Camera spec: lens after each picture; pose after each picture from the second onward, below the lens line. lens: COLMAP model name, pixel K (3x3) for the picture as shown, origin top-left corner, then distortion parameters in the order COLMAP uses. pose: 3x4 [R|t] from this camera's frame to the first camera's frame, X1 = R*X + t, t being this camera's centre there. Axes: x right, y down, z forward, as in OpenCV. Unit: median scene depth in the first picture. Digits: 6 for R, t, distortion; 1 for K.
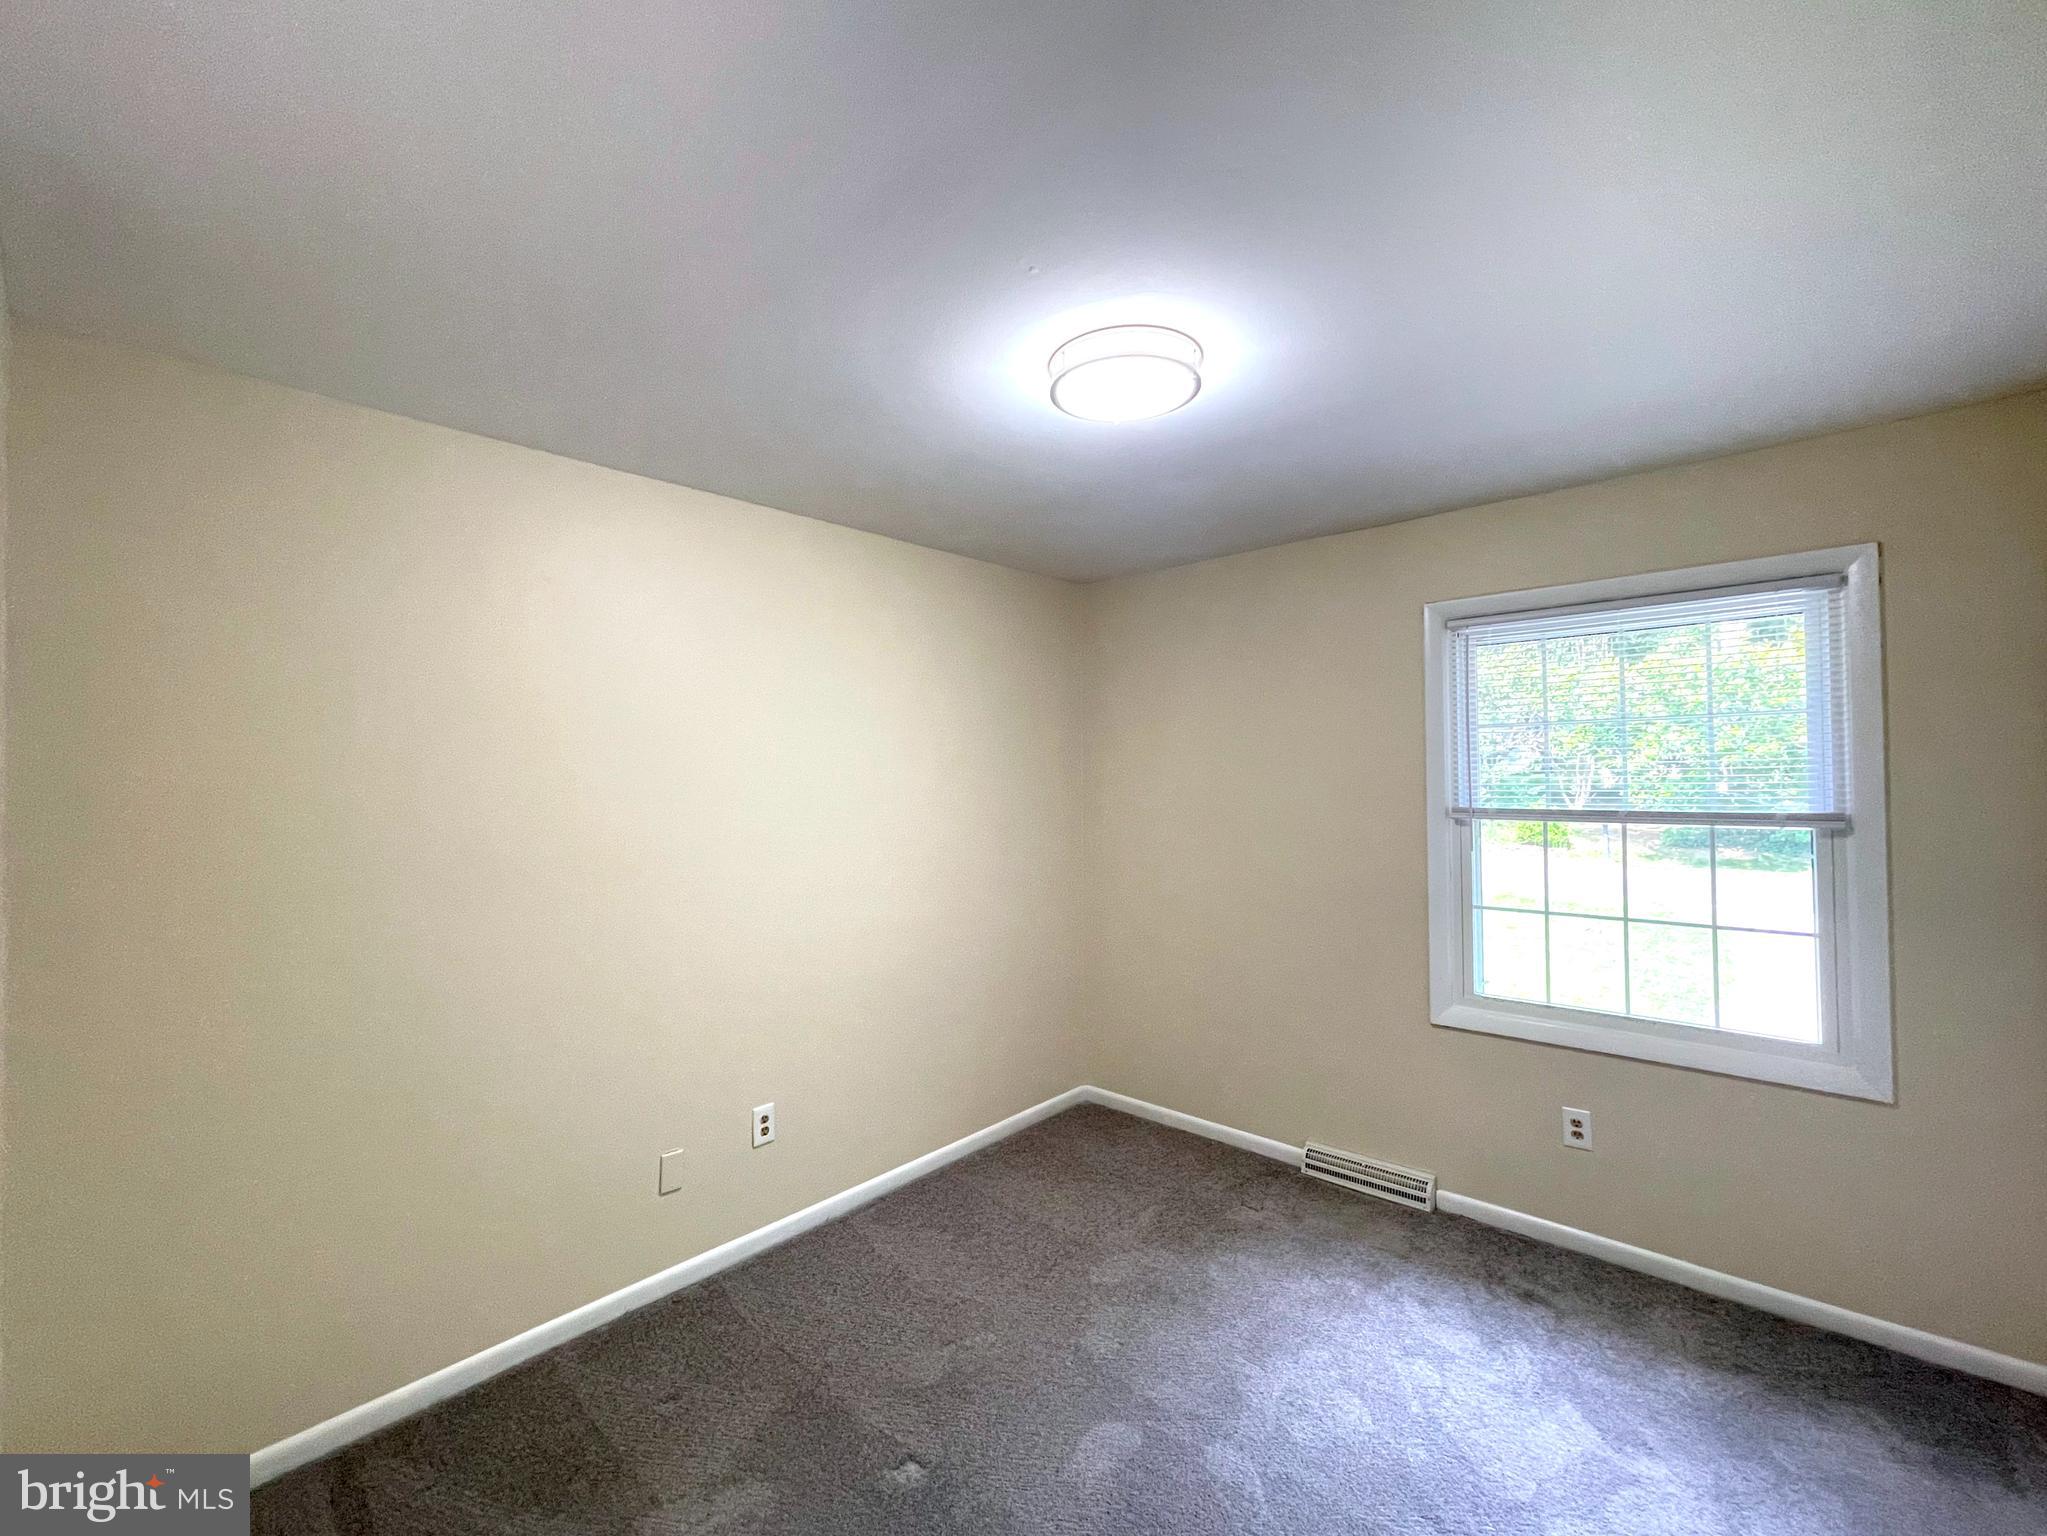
lens RADIAL K [[843.0, 0, 1023.1], [0, 843.0, 761.9], [0, 0, 1]] dist [-0.024215, 0.011366]
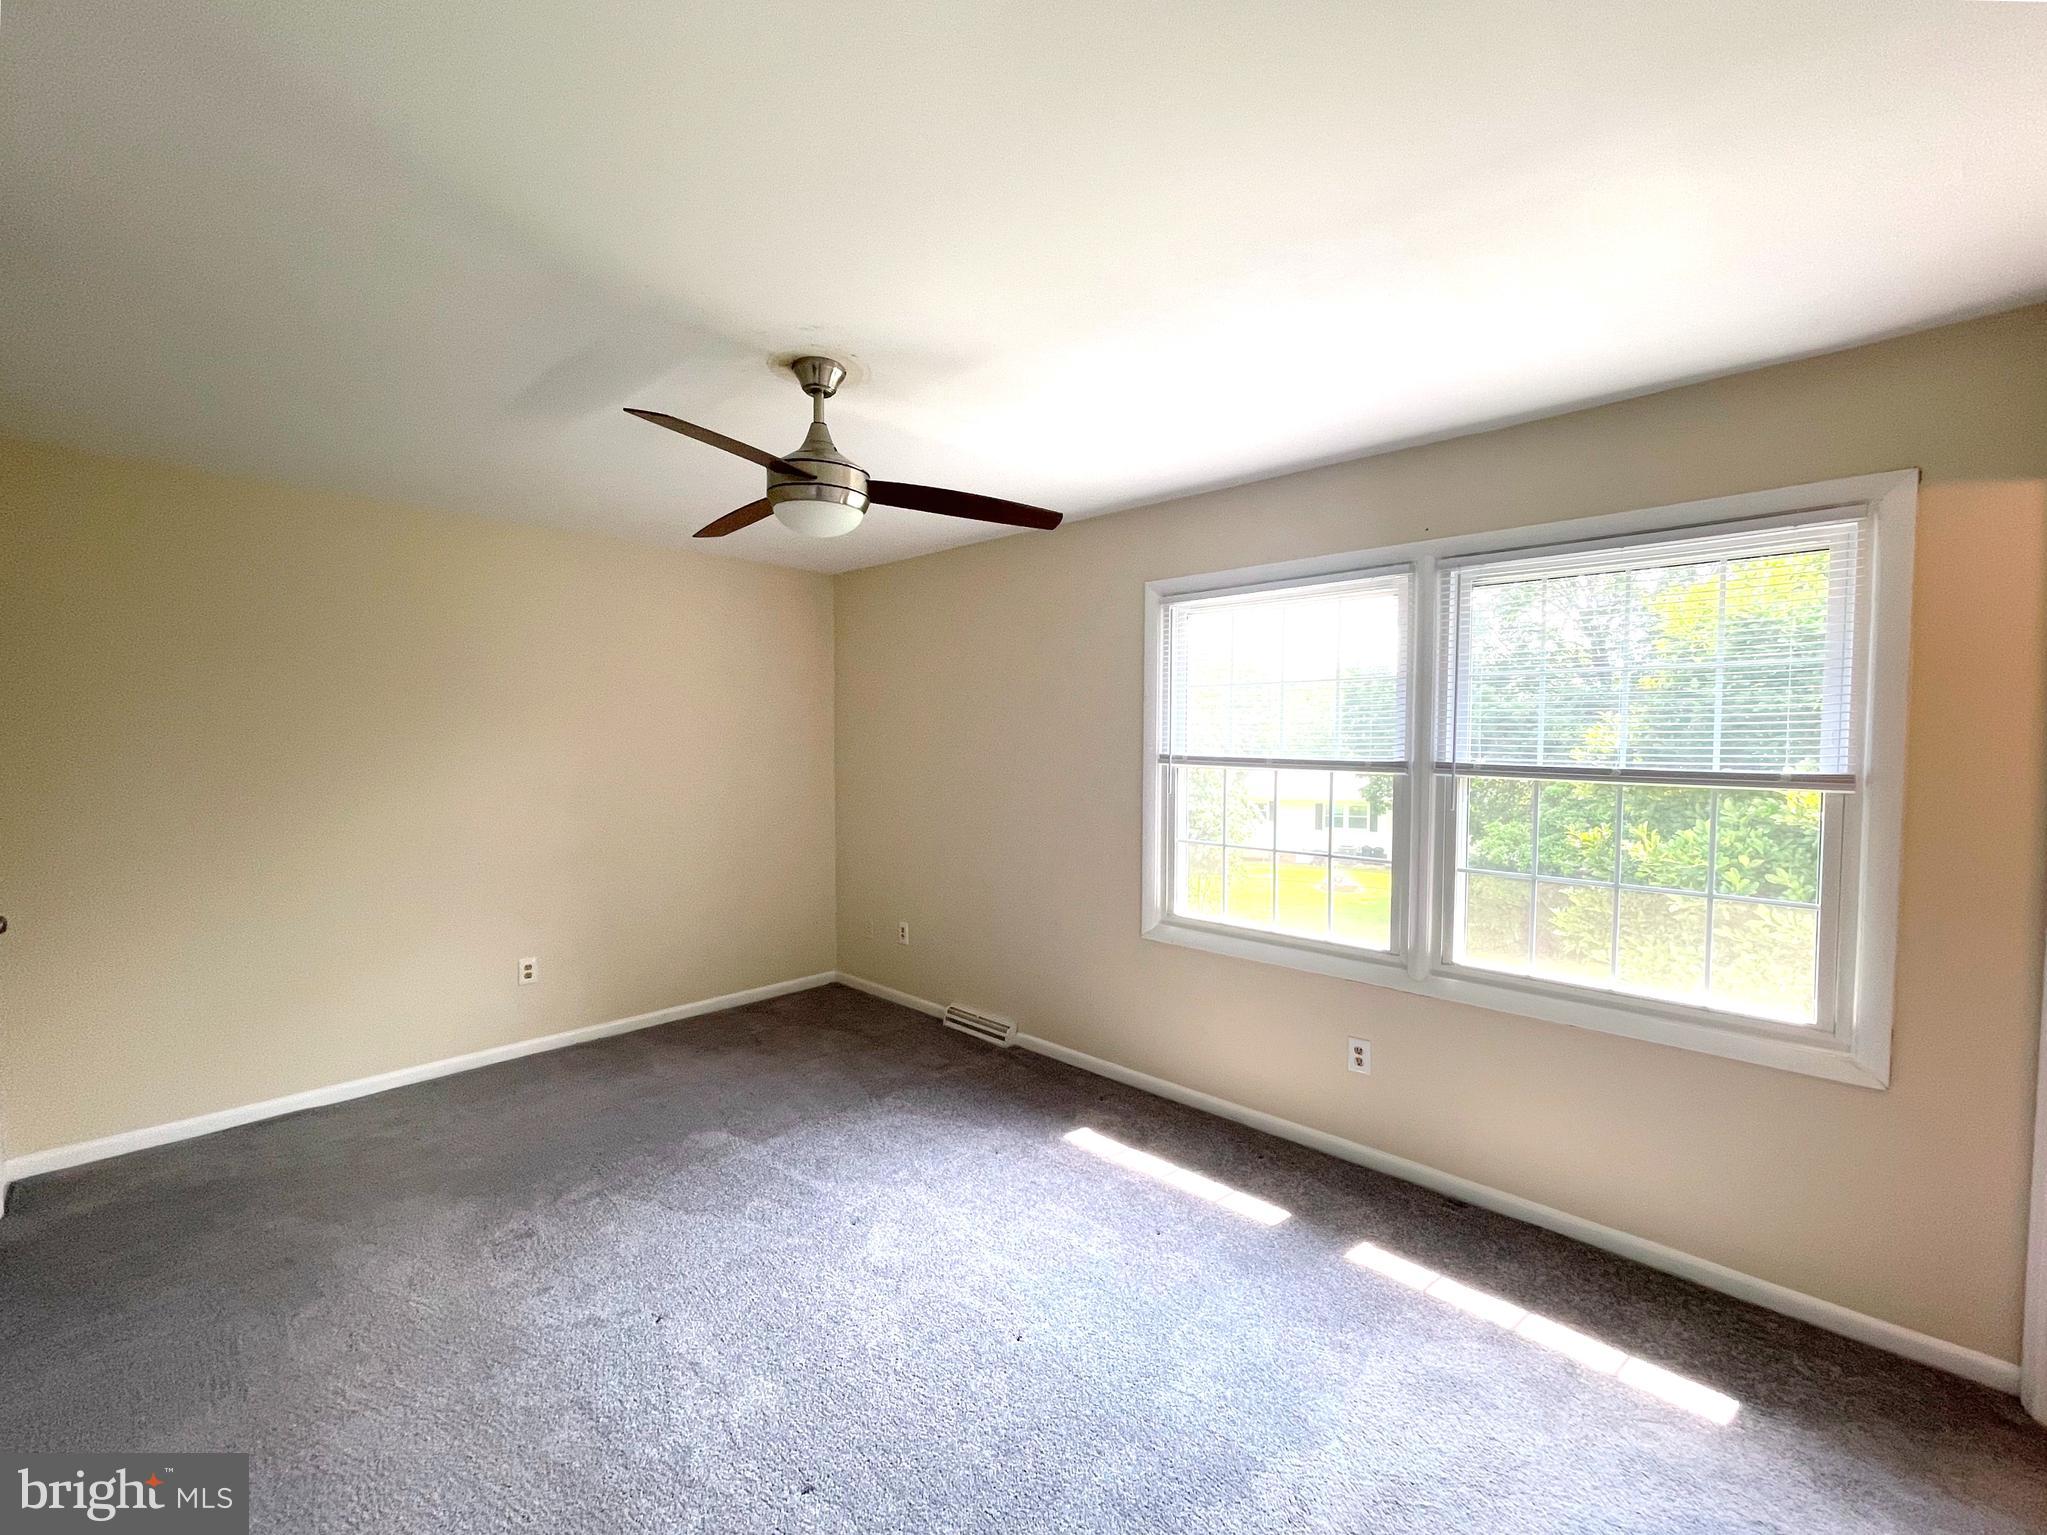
lens RADIAL K [[1024.5, 0, 1026.8], [0, 1024.5, 745.1], [0, 0, 1]] dist [-0.000625, -0.000149]
pose [[0.993198, 0.012627, -0.115752, 0.222035], [-0.008054, 0.999172, 0.039886, -0.007249], [0.116160, -0.038682, 0.992477, -0.202935]]
